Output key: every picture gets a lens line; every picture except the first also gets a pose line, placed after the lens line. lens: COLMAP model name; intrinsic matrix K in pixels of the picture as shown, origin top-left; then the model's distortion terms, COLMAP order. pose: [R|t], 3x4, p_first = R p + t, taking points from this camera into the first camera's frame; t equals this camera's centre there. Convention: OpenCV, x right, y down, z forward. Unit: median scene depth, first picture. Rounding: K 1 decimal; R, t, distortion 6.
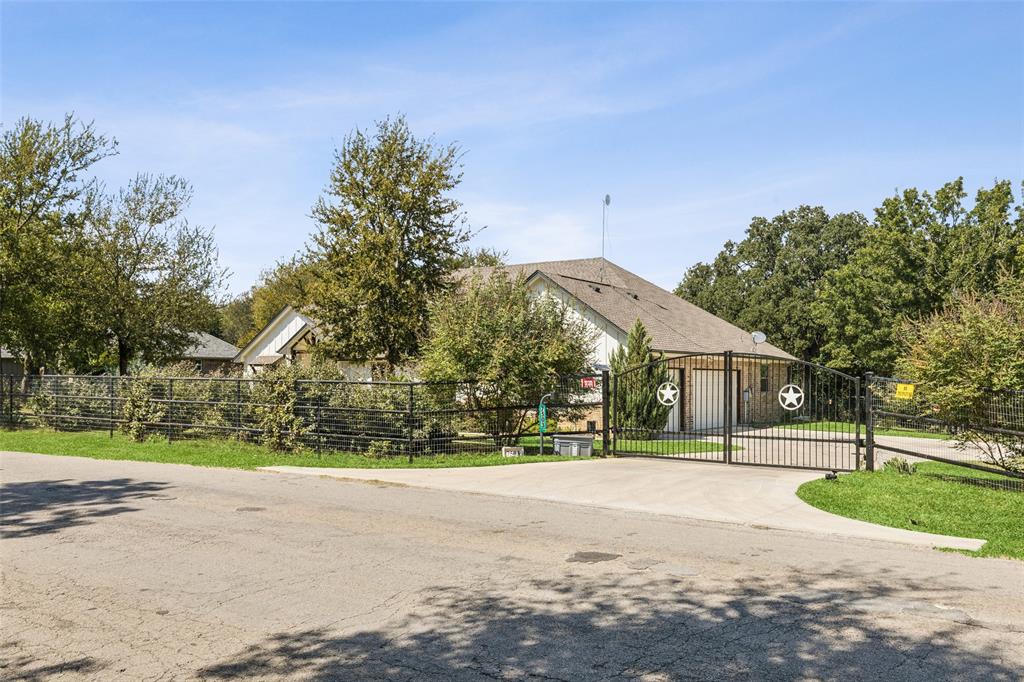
lens RADIAL K [[918.7, 0, 512.0], [0, 918.7, 341.0], [0, 0, 1]] dist [0.001043, 0.000078]
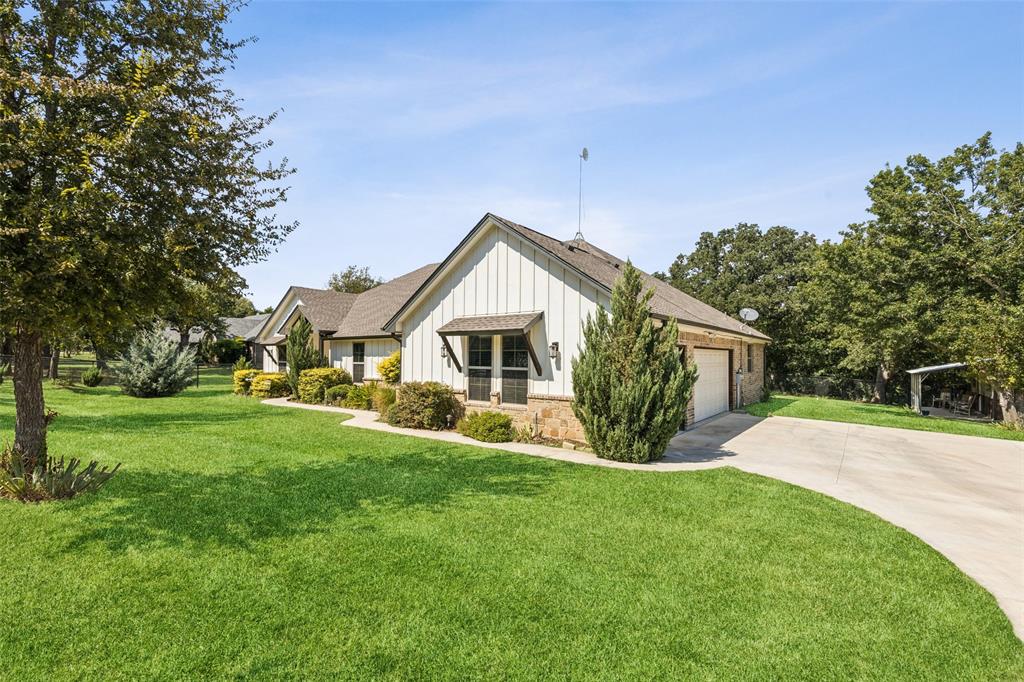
lens RADIAL K [[466.8, 0, 509.2], [0, 466.8, 343.8], [0, 0, 1]] dist [0.012895, -0.001253]
pose [[0.997753, 0.001386, -0.066989, 0.059117], [-0.000413, 0.999894, 0.014535, 0.019472], [0.067002, -0.014475, 0.997648, 0.520531]]
